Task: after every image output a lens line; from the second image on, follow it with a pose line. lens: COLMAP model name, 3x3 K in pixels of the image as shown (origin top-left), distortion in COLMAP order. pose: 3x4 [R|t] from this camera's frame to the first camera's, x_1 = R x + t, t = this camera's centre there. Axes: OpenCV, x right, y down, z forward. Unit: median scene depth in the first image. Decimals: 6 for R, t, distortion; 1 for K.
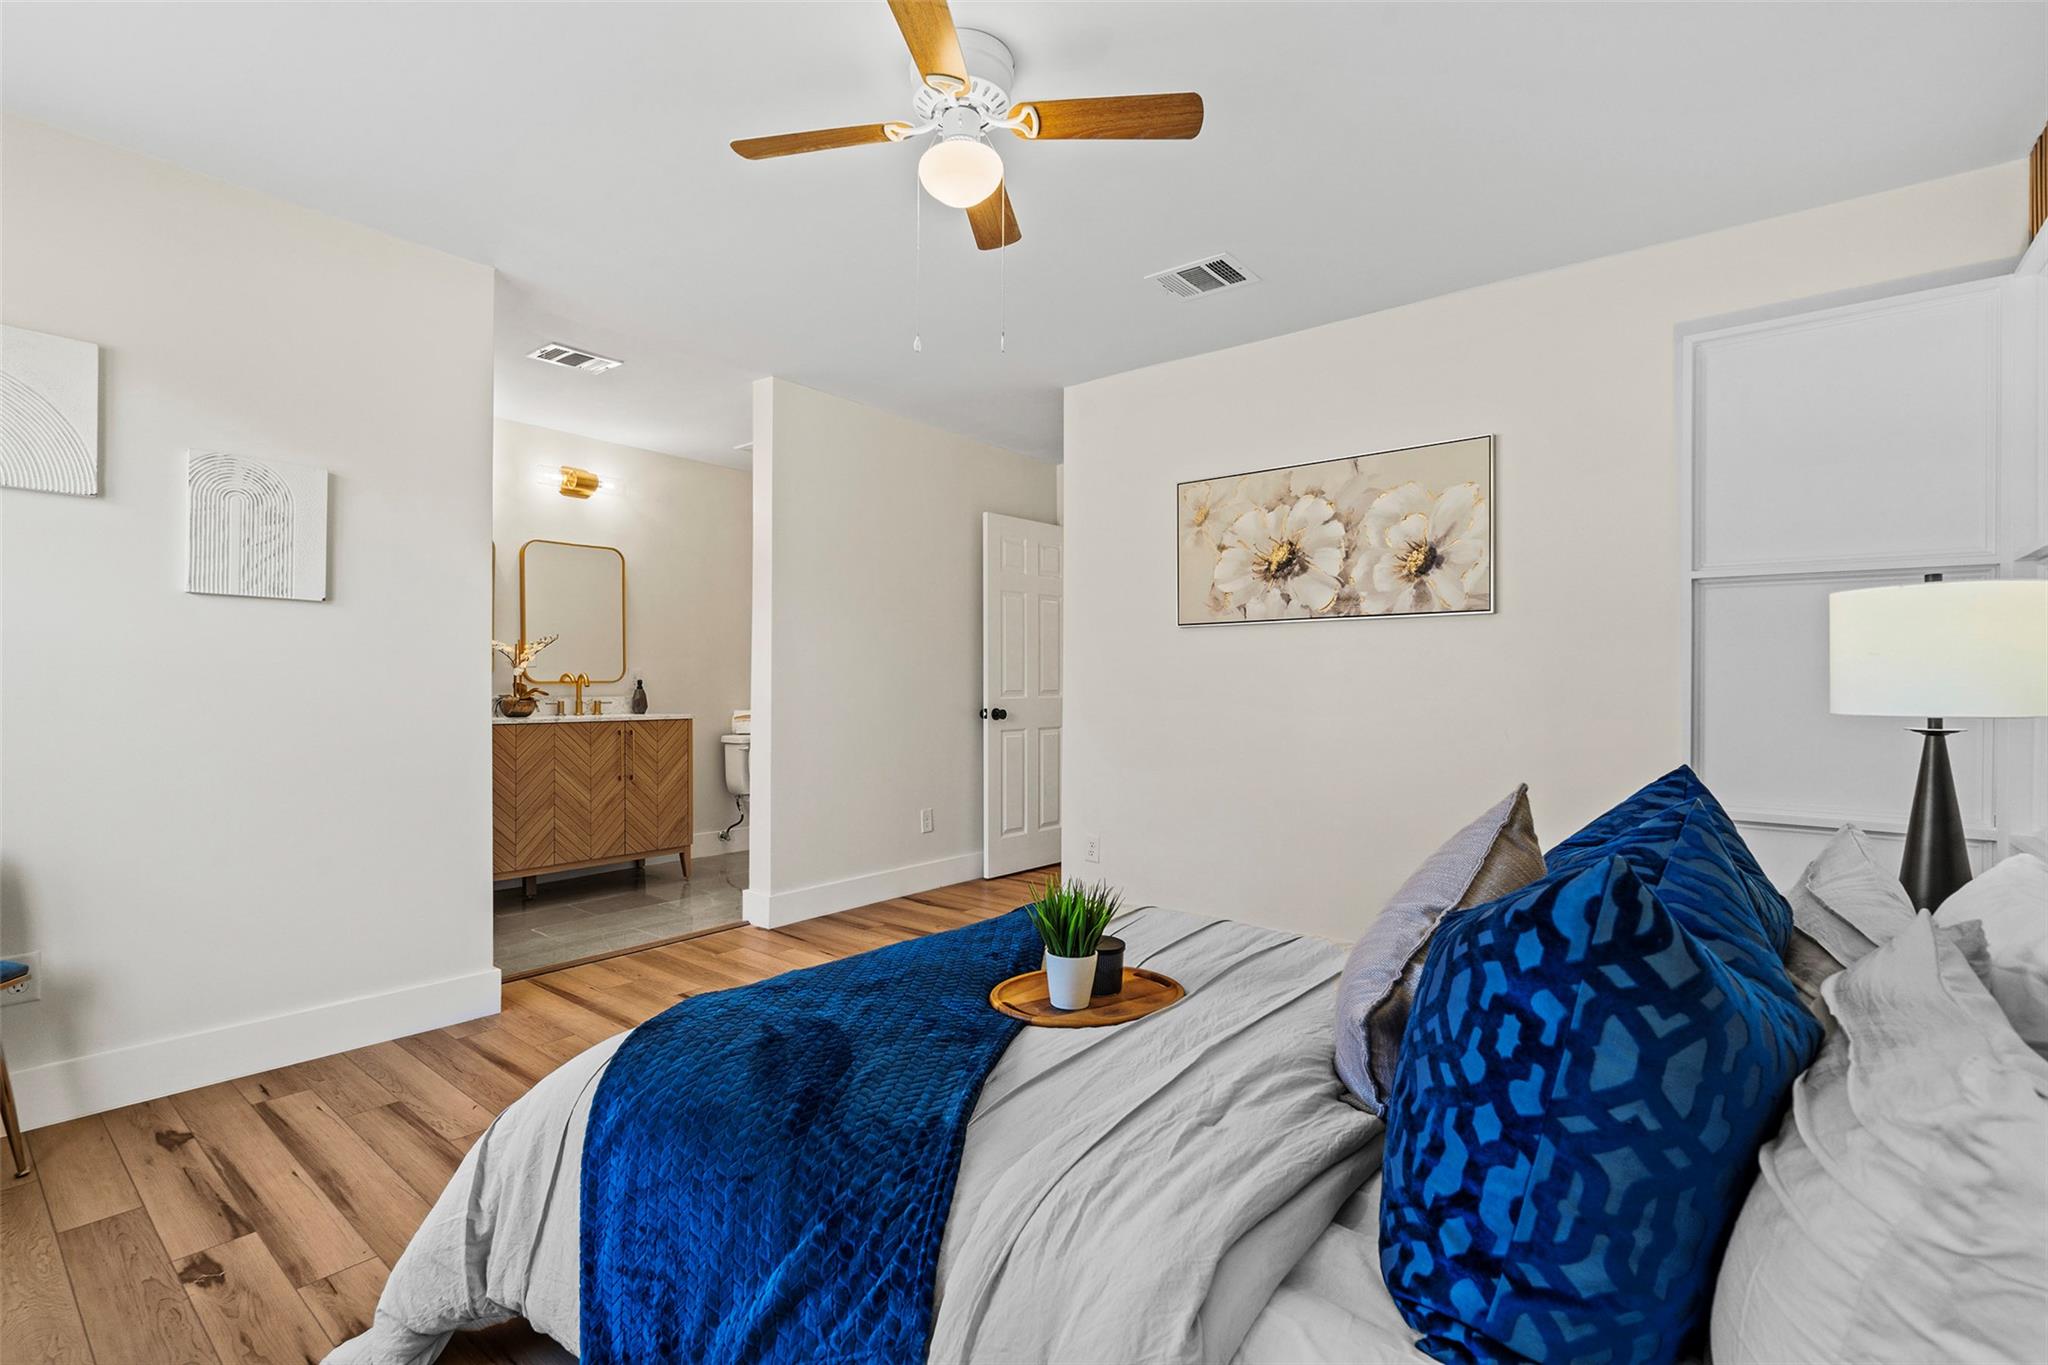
lens RADIAL K [[936.9, 0, 1024.0], [0, 936.9, 682.5], [0, 0, 1]] dist [0.000773, 0.000808]
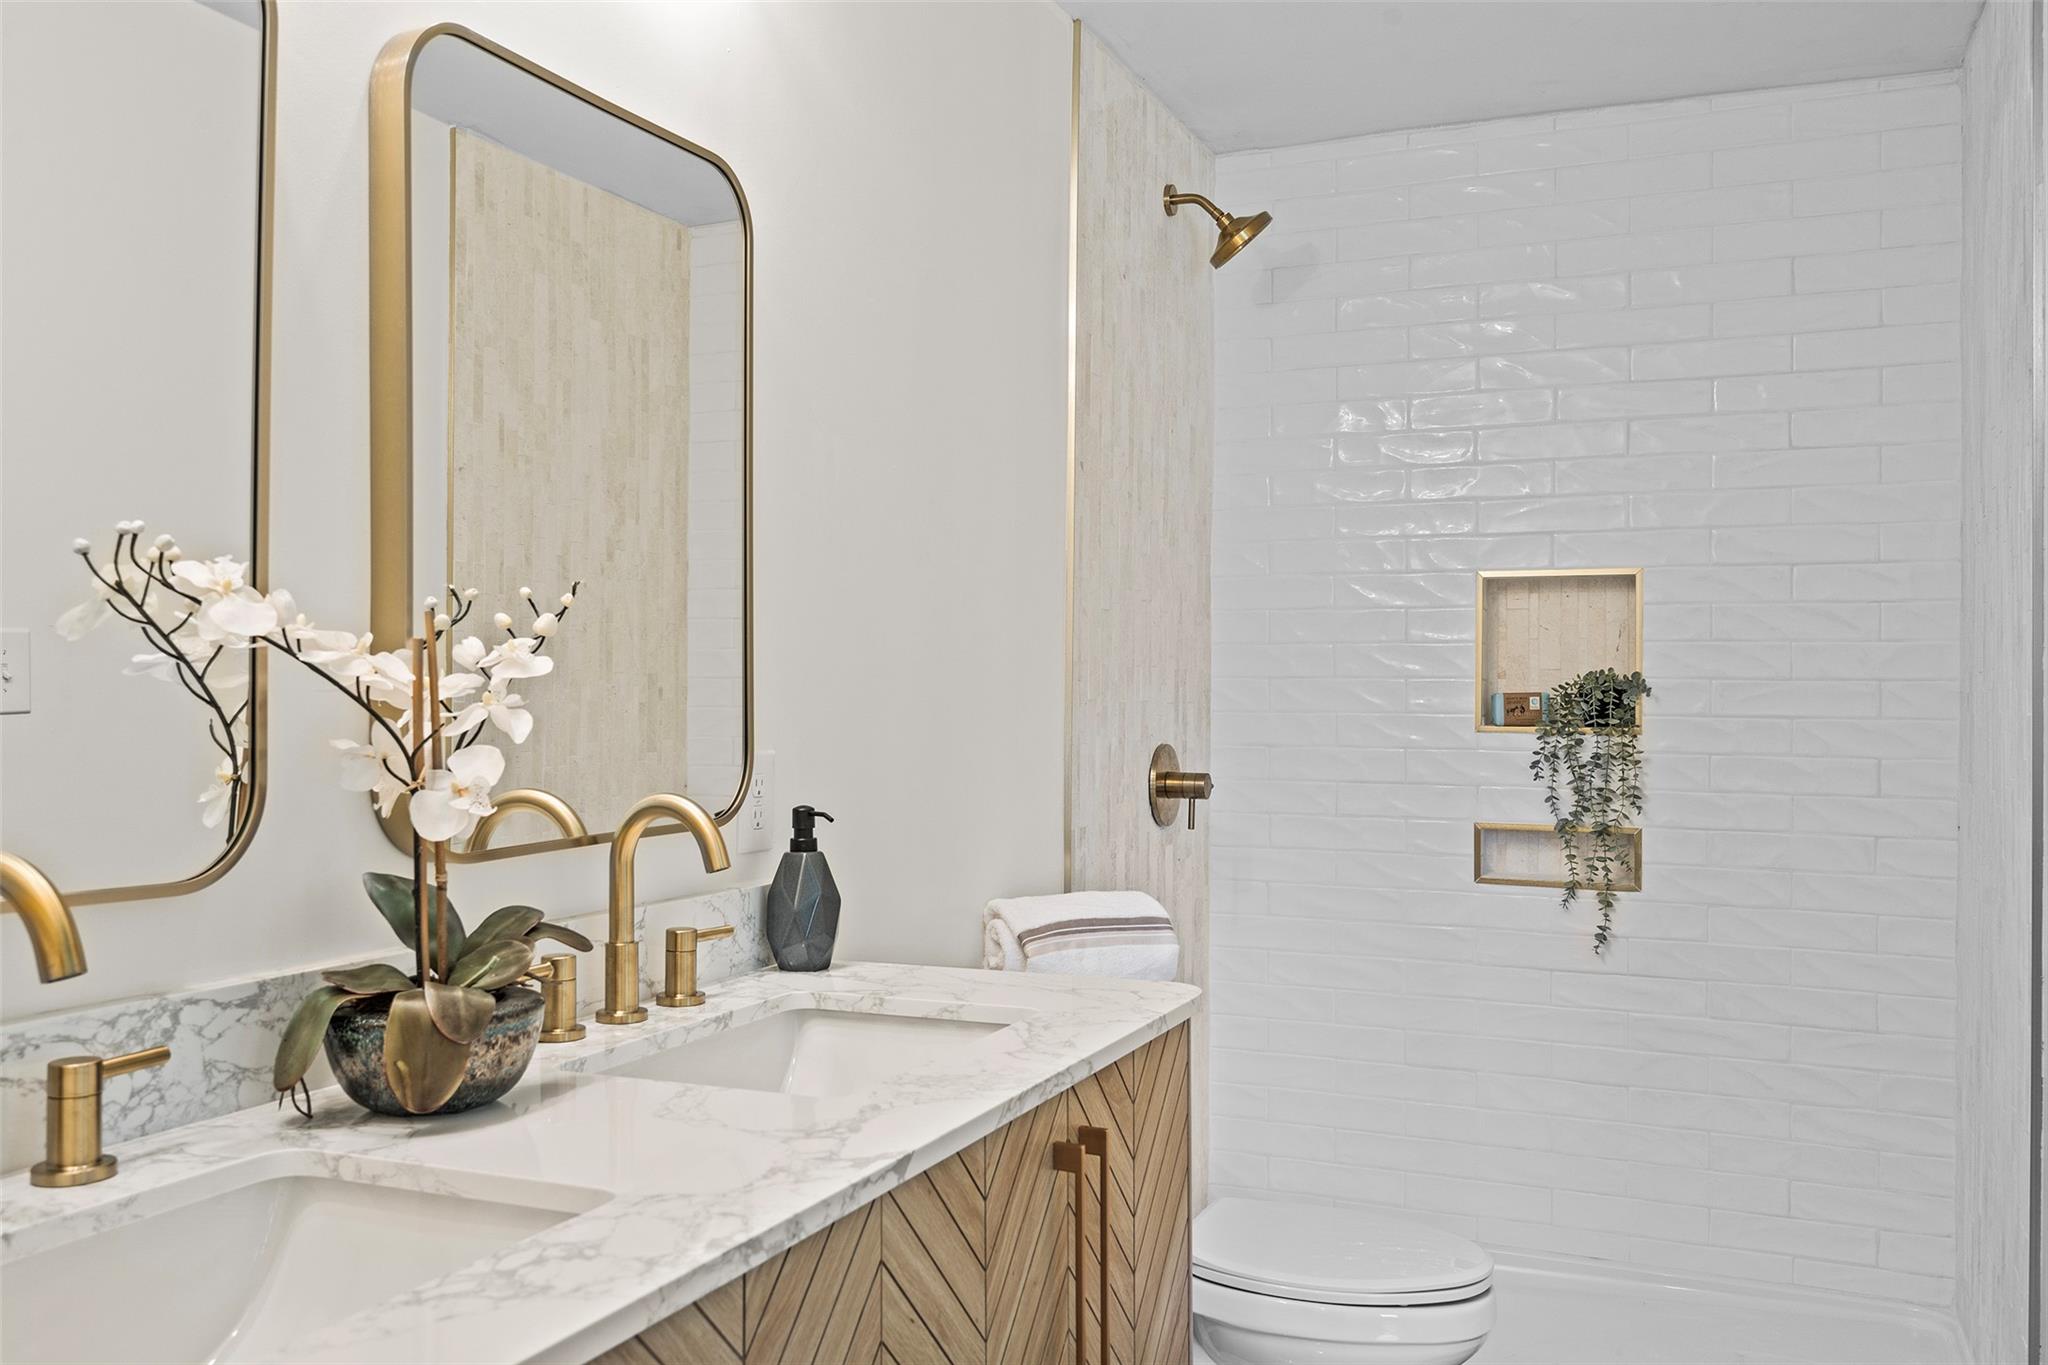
lens RADIAL K [[1689.5, 0, 1024.0], [0, 1689.5, 682.5], [0, 0, 1]] dist [0.013380, -0.000339]
pose [[0.962706, 0.002466, 0.270539, -0.511578], [-0.001291, 0.999989, -0.004521, -0.031643], [-0.270547, 0.004003, 0.962699, 0.686974]]
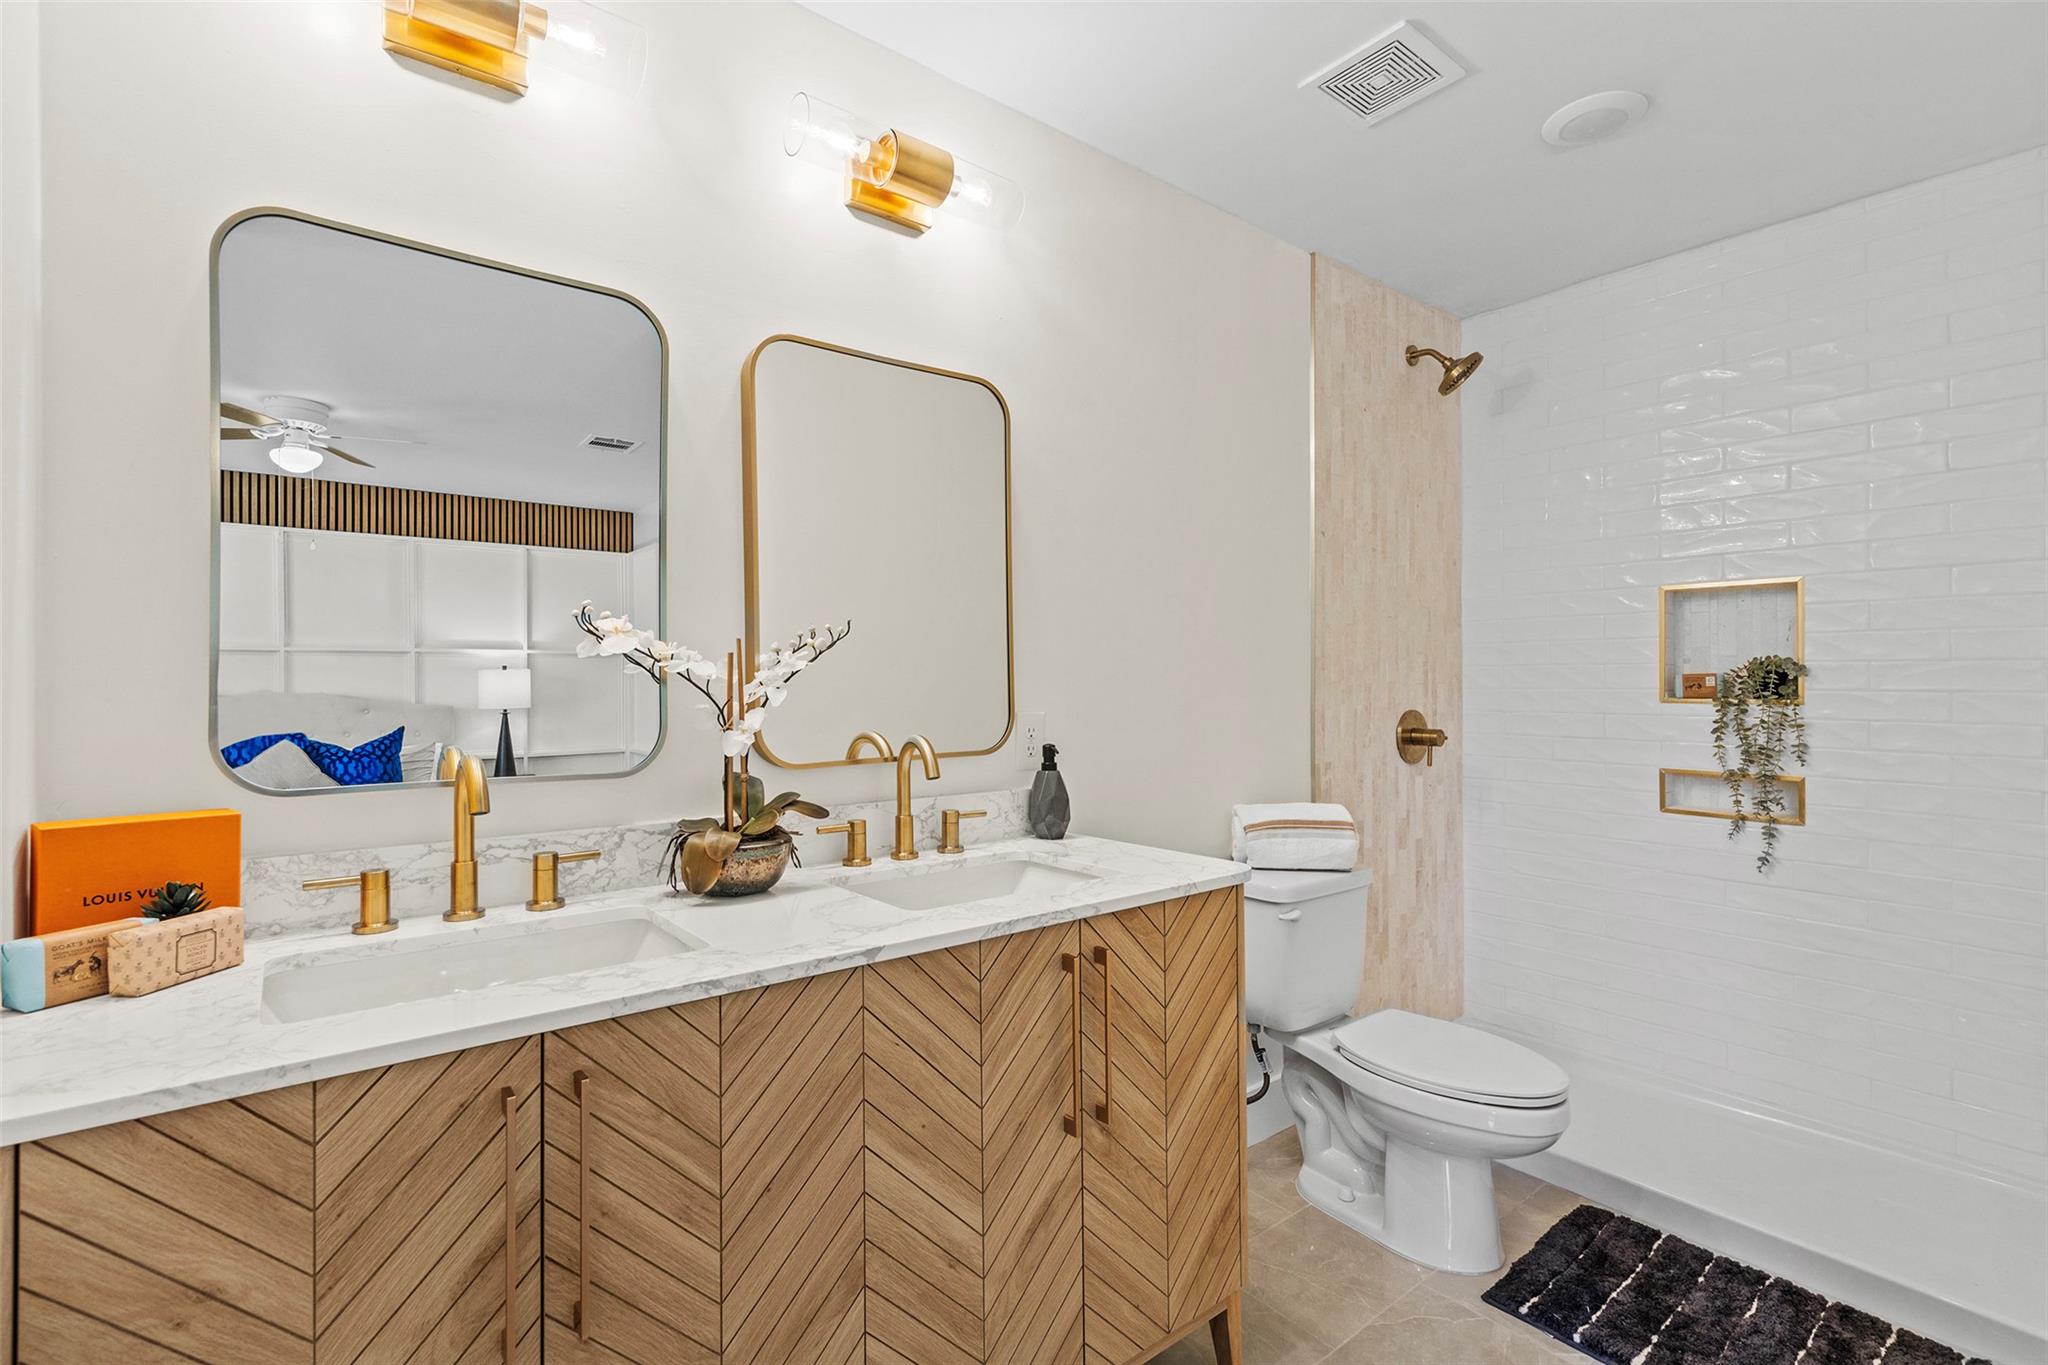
lens RADIAL K [[936.9, 0, 1024.0], [0, 936.9, 682.5], [0, 0, 1]] dist [0.000773, 0.000808]
pose [[0.974857, -0.007995, -0.222690, -0.372580], [0.008736, 0.999959, 0.002340, -0.030523], [0.222662, -0.004226, 0.974887, 0.708398]]
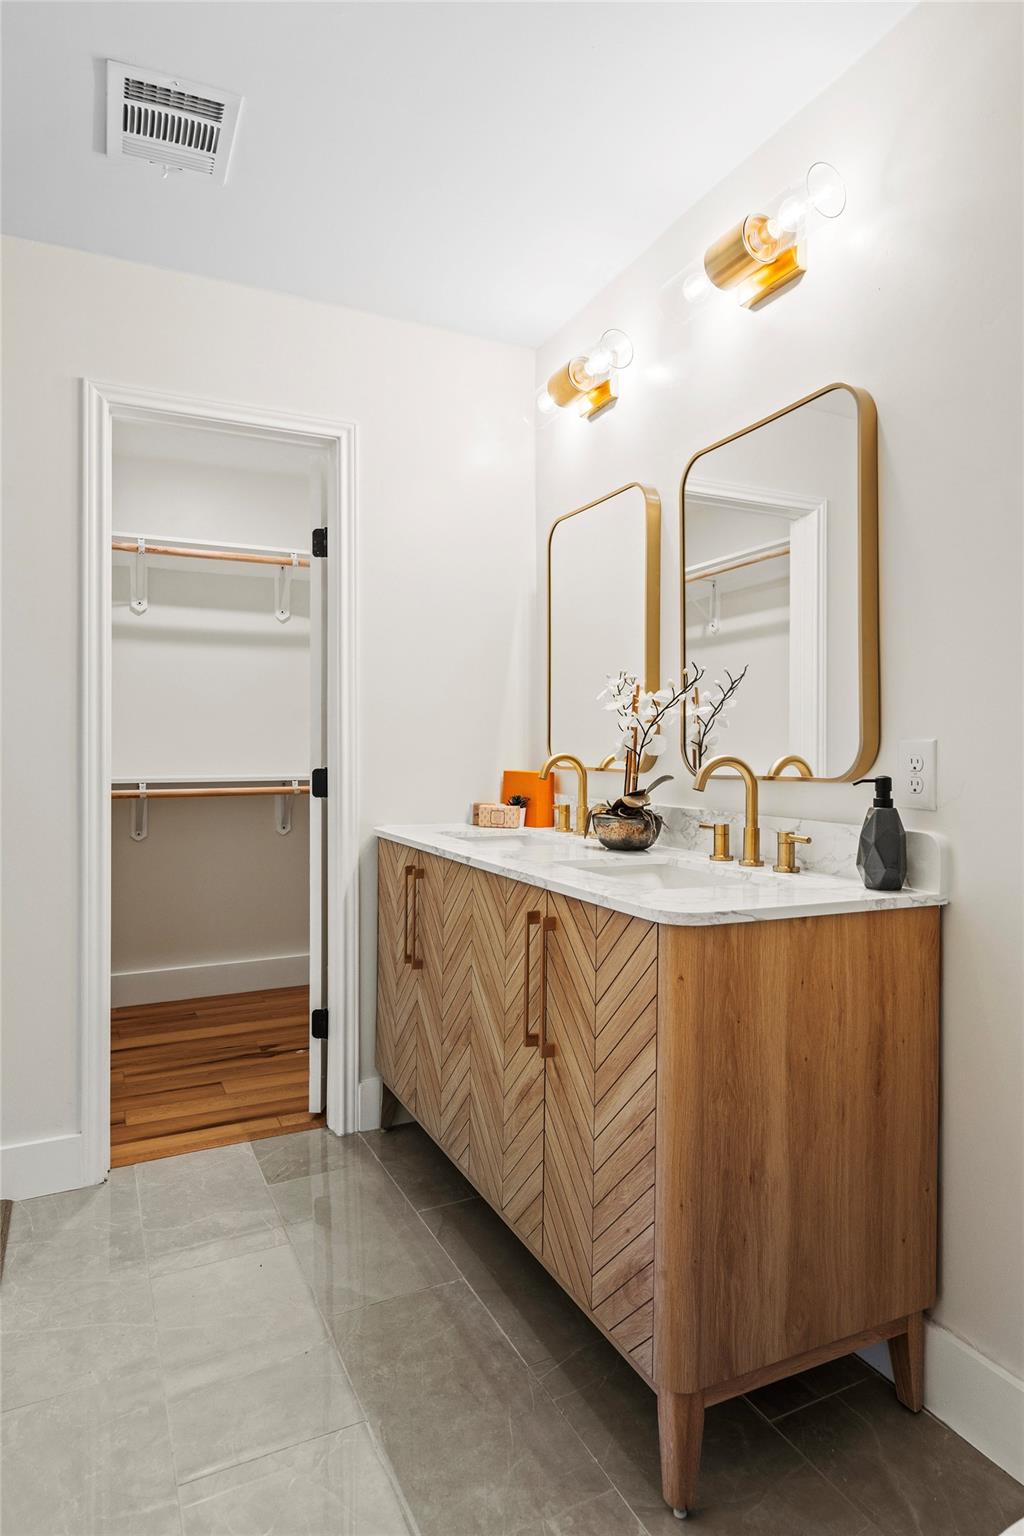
lens RADIAL K [[886.6, 0, 512.0], [0, 886.6, 768.0], [0, 0, 1]] dist [-0.000974, -0.000174]
pose [[-0.436670, 0.004964, -0.899608, -0.111998], [-0.005765, 0.999949, 0.008316, -0.007784], [0.899603, 0.008818, -0.436619, 1.118710]]
